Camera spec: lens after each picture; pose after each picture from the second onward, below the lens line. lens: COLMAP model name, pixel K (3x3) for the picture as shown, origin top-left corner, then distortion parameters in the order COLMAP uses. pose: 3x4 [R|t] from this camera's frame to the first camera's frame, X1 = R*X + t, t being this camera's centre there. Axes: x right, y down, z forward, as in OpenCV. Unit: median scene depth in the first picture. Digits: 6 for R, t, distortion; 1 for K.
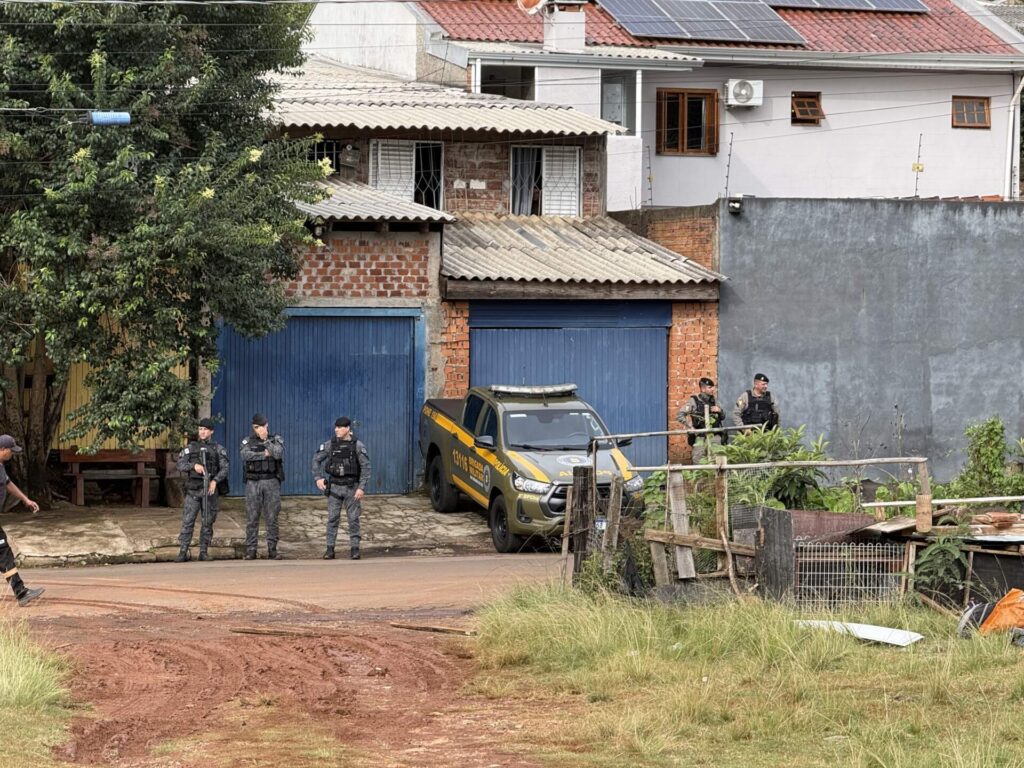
lens RADIAL K [[3589.4, 0, 507.5], [0, 3589.4, 384.7], [0, 0, 1]] dist [0.345078, 0.000000]
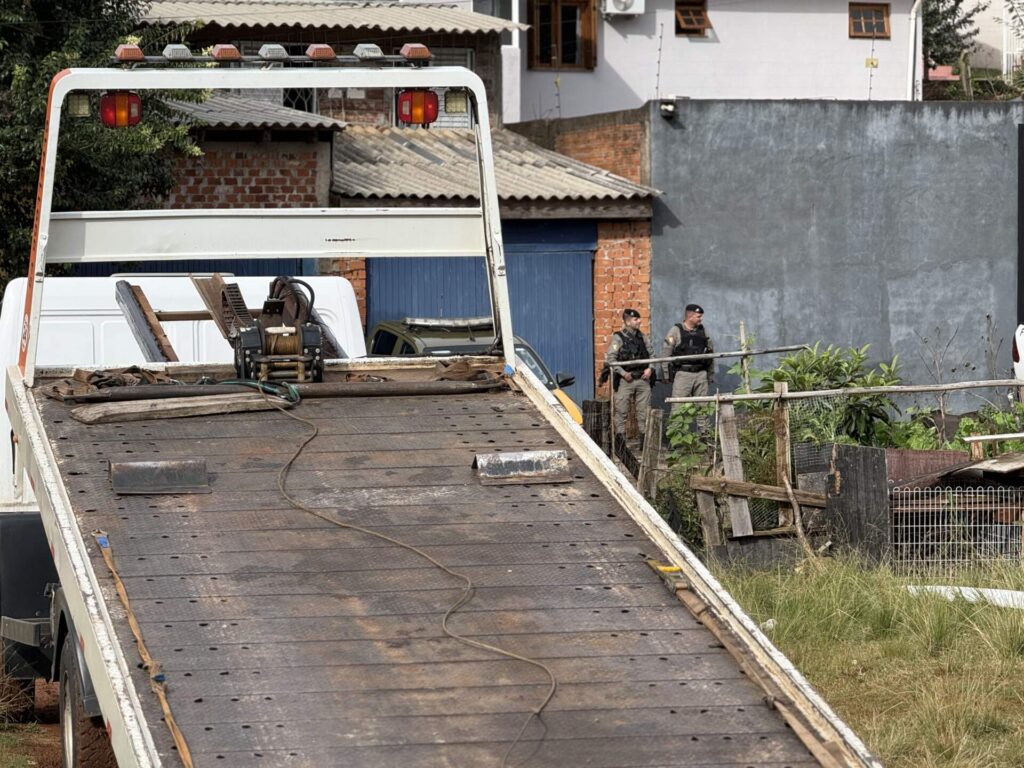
lens RADIAL K [[3589.4, 0, 517.3], [0, 3589.4, 383.2], [0, 0, 1]] dist [0.345078, 0.000000]
pose [[0.996953, -0.018555, 0.075767, -0.039302], [0.017987, 0.999805, 0.008175, 0.008383], [-0.075903, -0.006787, 0.997092, 0.141016]]
